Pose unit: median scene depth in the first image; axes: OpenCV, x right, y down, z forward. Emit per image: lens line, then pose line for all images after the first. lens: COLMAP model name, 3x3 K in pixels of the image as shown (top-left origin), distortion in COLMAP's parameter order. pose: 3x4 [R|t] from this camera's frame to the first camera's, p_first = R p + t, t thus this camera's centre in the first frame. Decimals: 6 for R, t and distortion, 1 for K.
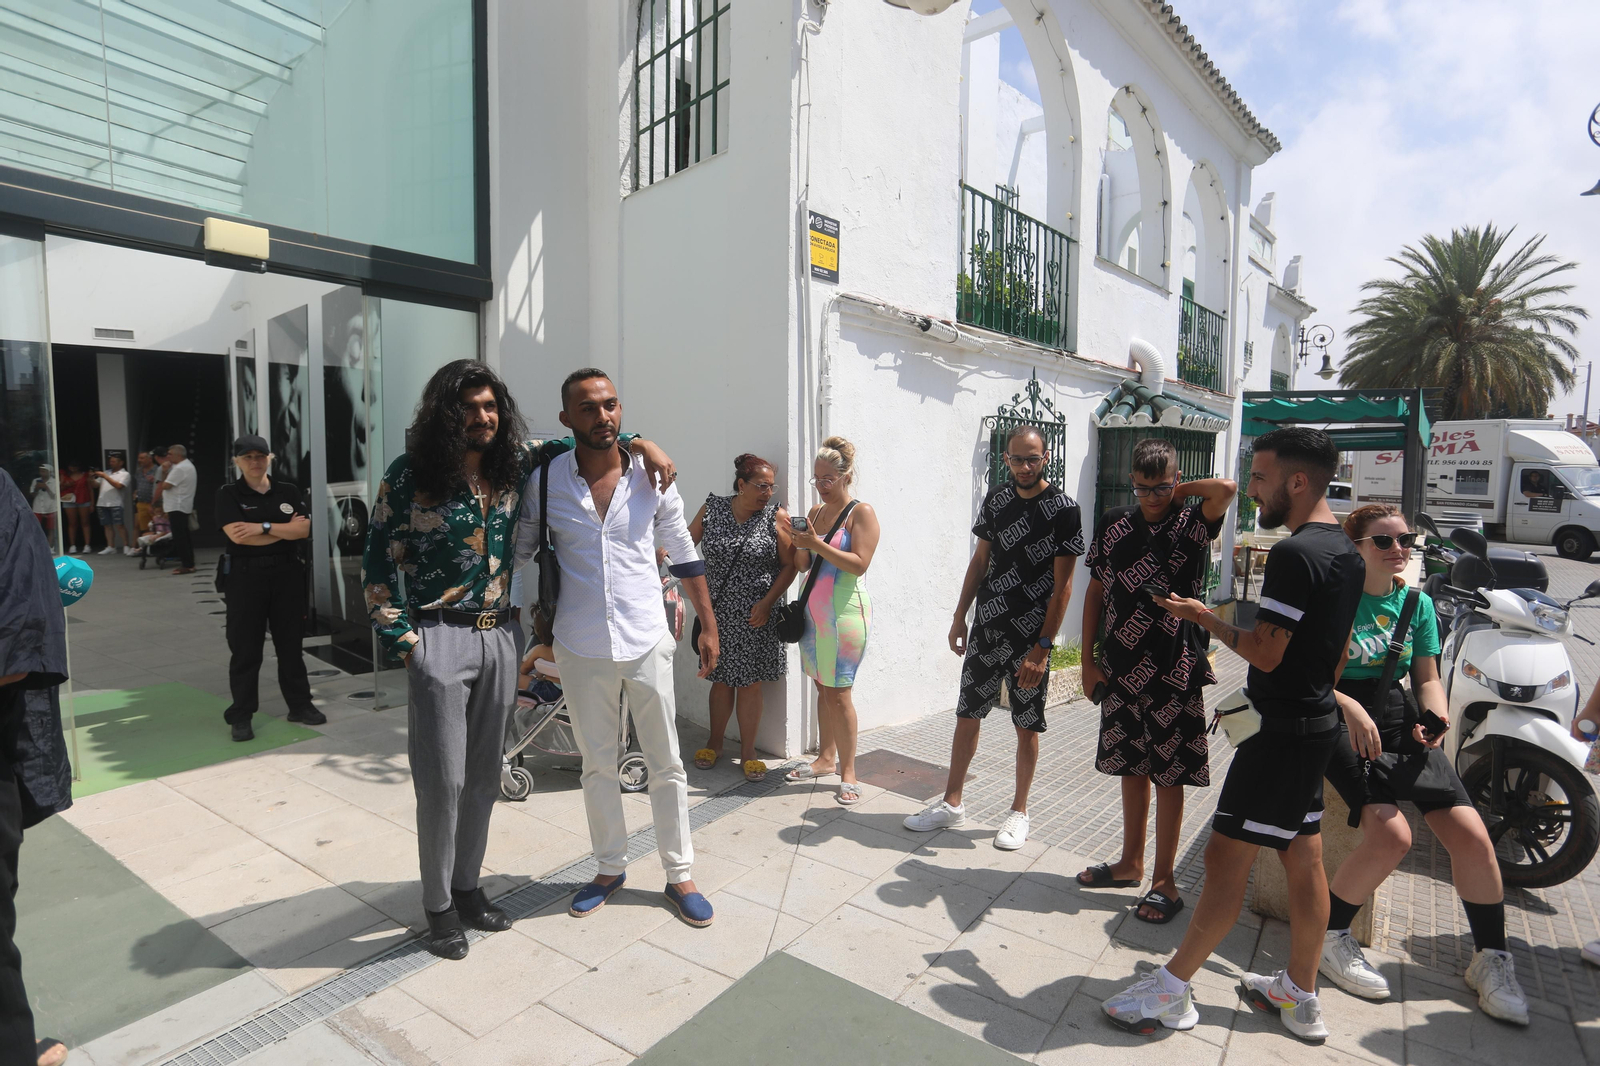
lens RADIAL K [[830.8, 0, 791.8], [0, 830.8, 531.4], [0, 0, 1]] dist [-0.063598, 0.026542]
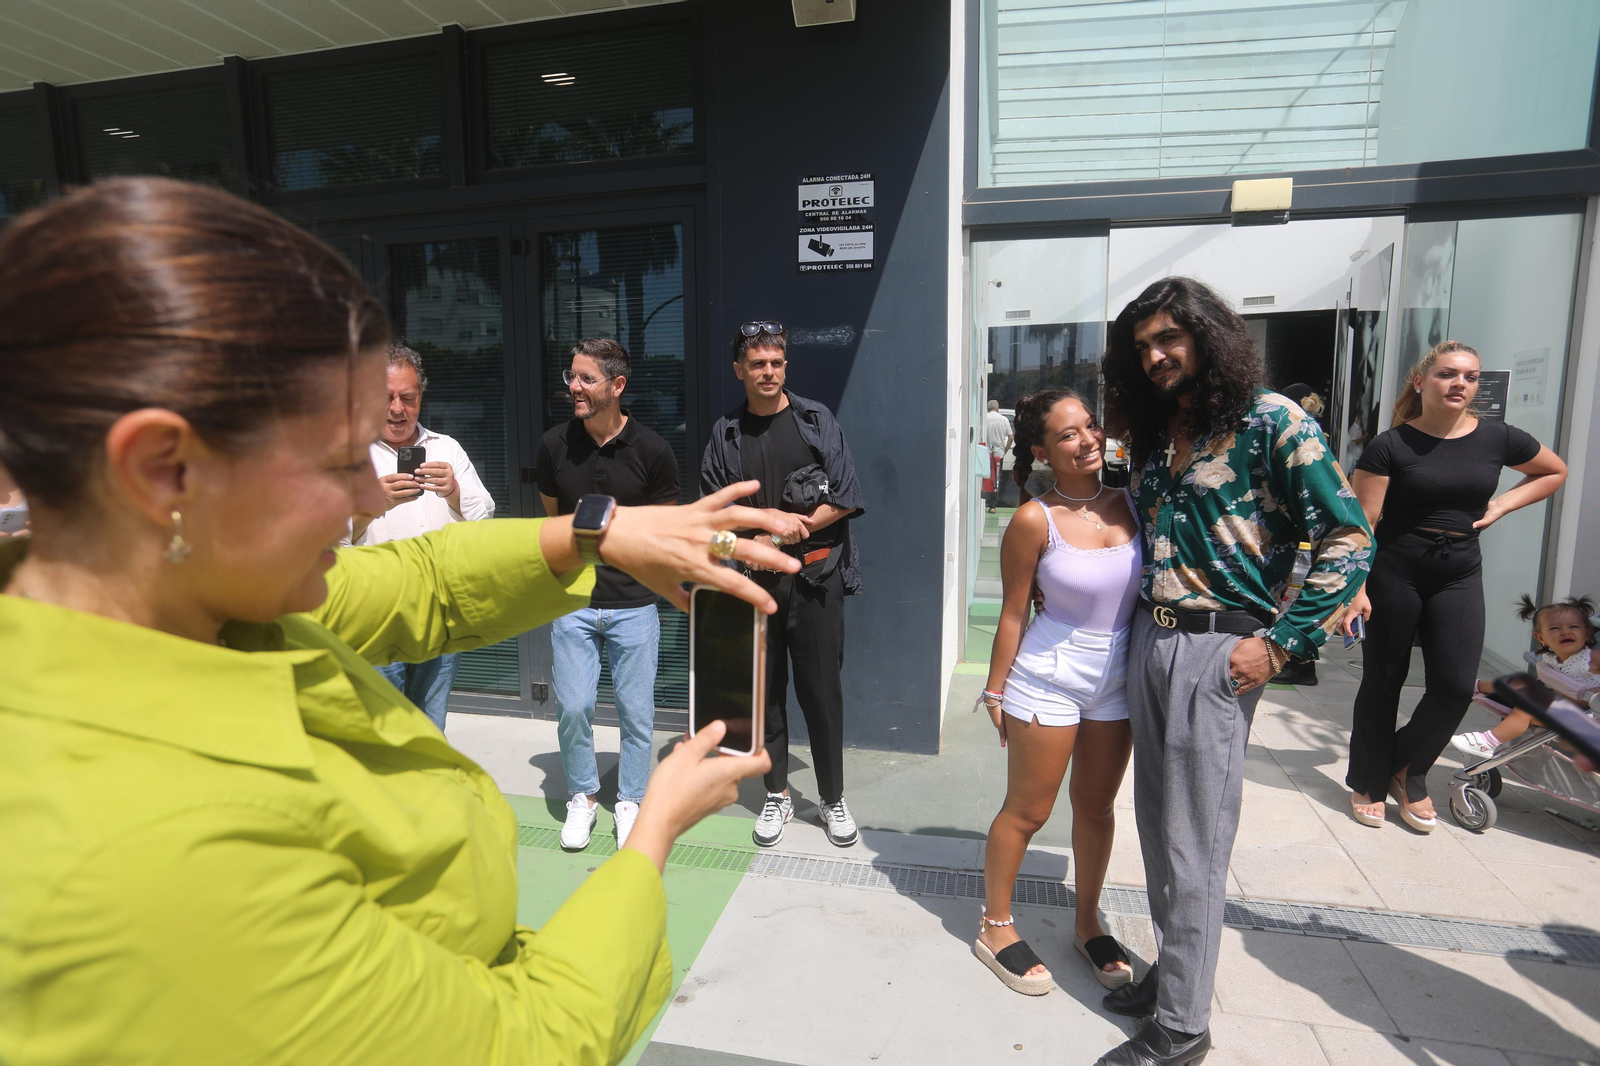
lens RADIAL K [[830.8, 0, 791.8], [0, 830.8, 531.4], [0, 0, 1]] dist [-0.063598, 0.026542]
pose [[0.369058, 0.113349, -0.922468, 0.092956], [-0.061333, 0.993342, 0.097519, 0.000791], [0.927380, 0.020587, 0.373553, 0.063106]]
